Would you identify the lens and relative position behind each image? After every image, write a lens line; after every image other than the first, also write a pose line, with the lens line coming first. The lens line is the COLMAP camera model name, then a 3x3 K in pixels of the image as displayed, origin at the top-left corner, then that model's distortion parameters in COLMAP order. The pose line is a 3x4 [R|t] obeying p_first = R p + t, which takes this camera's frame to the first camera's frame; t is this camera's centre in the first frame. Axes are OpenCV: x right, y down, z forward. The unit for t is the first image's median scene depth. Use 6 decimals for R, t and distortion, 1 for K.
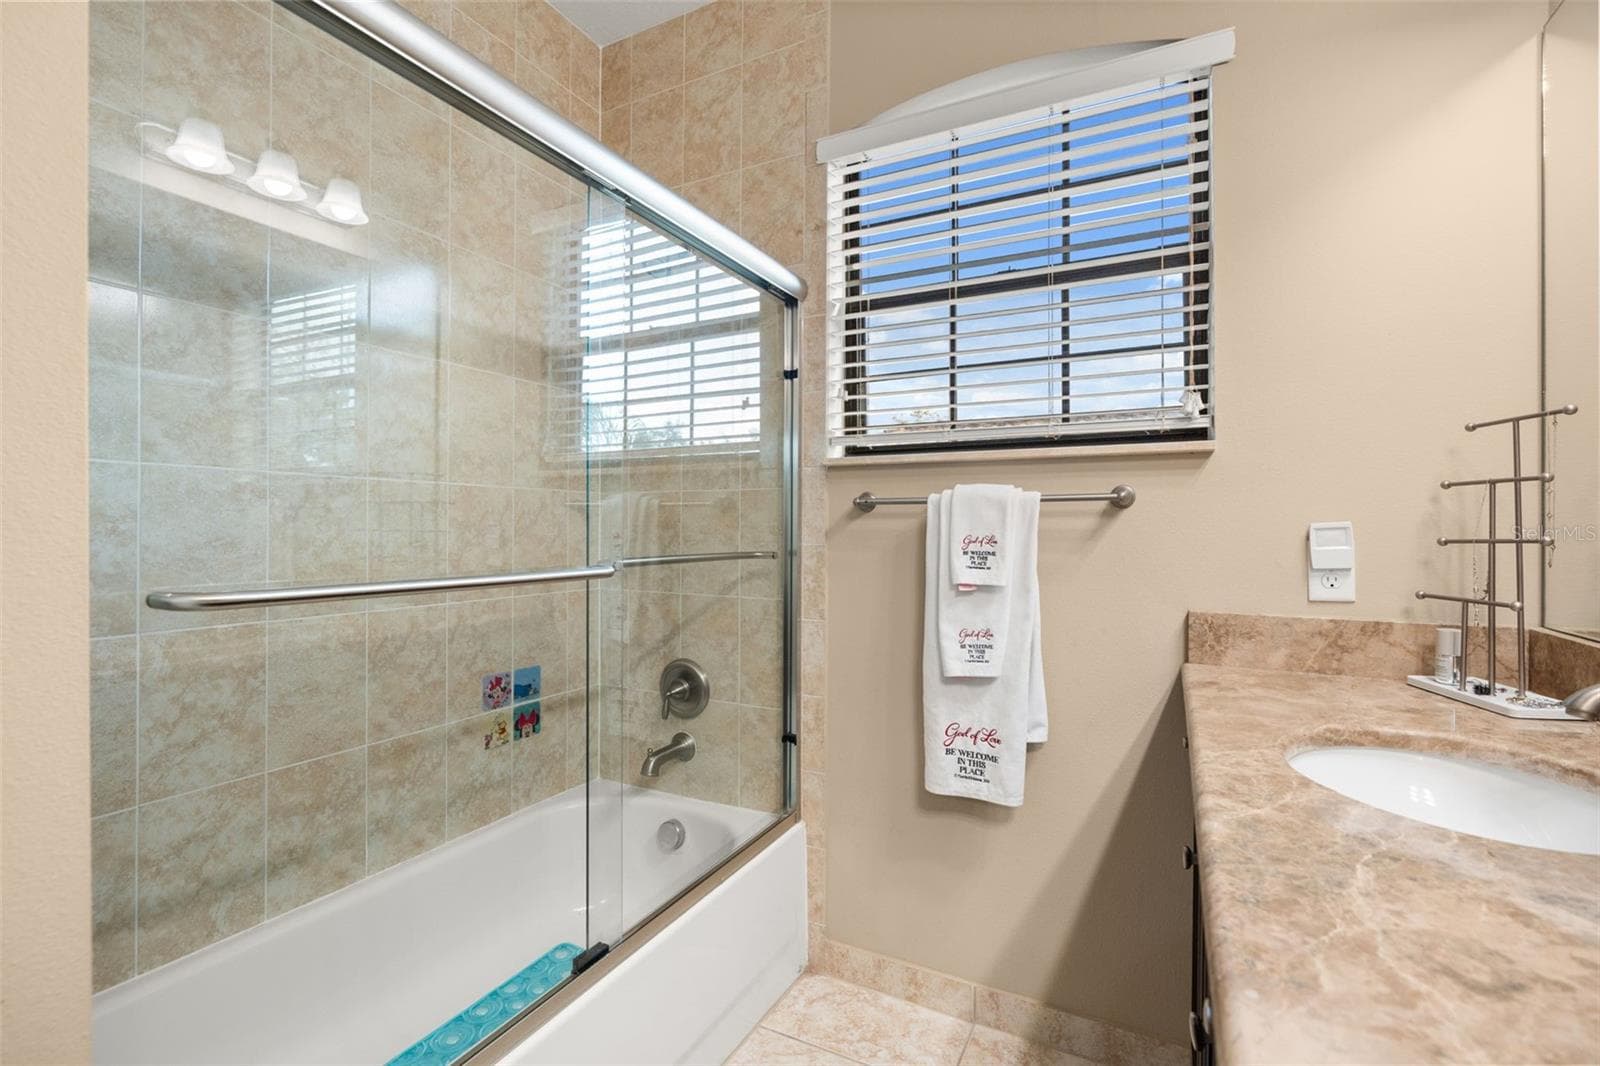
lens RADIAL K [[723.3, 0, 788.6], [0, 723.3, 526.9], [0, 0, 1]] dist [-0.008908, -0.000694]
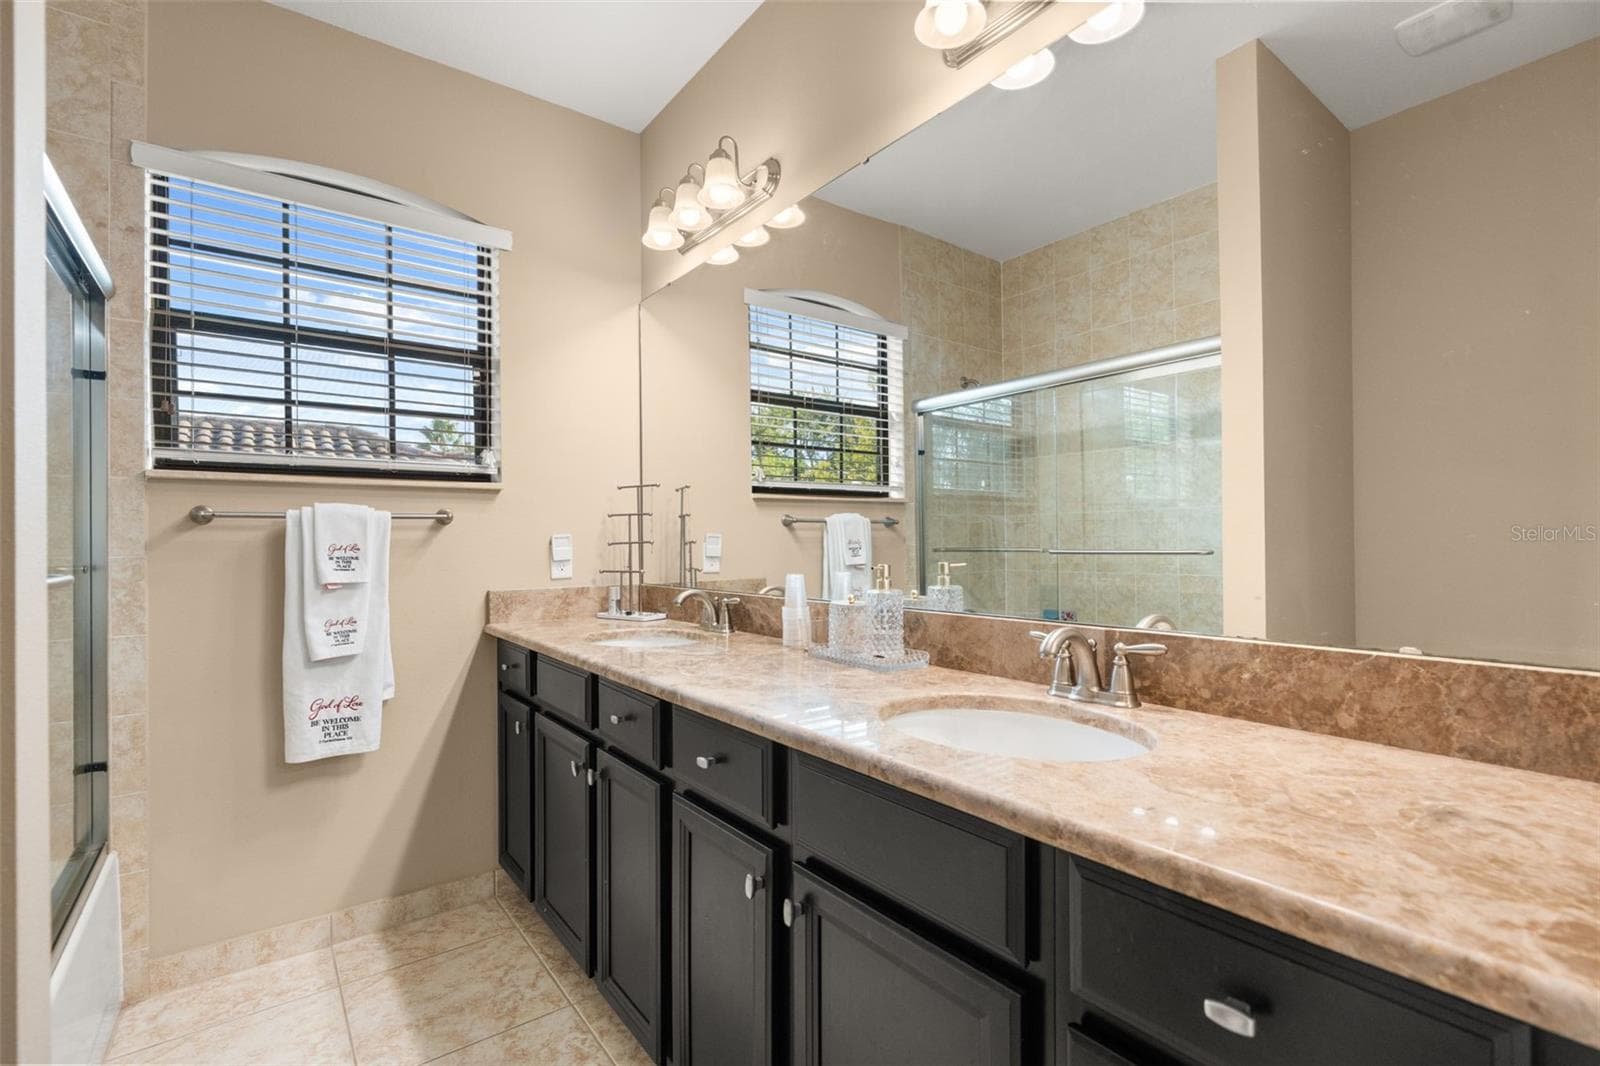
lens RADIAL K [[723.3, 0, 798.8], [0, 723.3, 538.9], [0, 0, 1]] dist [-0.008908, -0.000694]
pose [[0.419191, 0.001013, 0.907897, -0.541572], [0.012811, 0.999893, -0.007031, 0.021488], [-0.907807, 0.014578, 0.419134, -0.249840]]
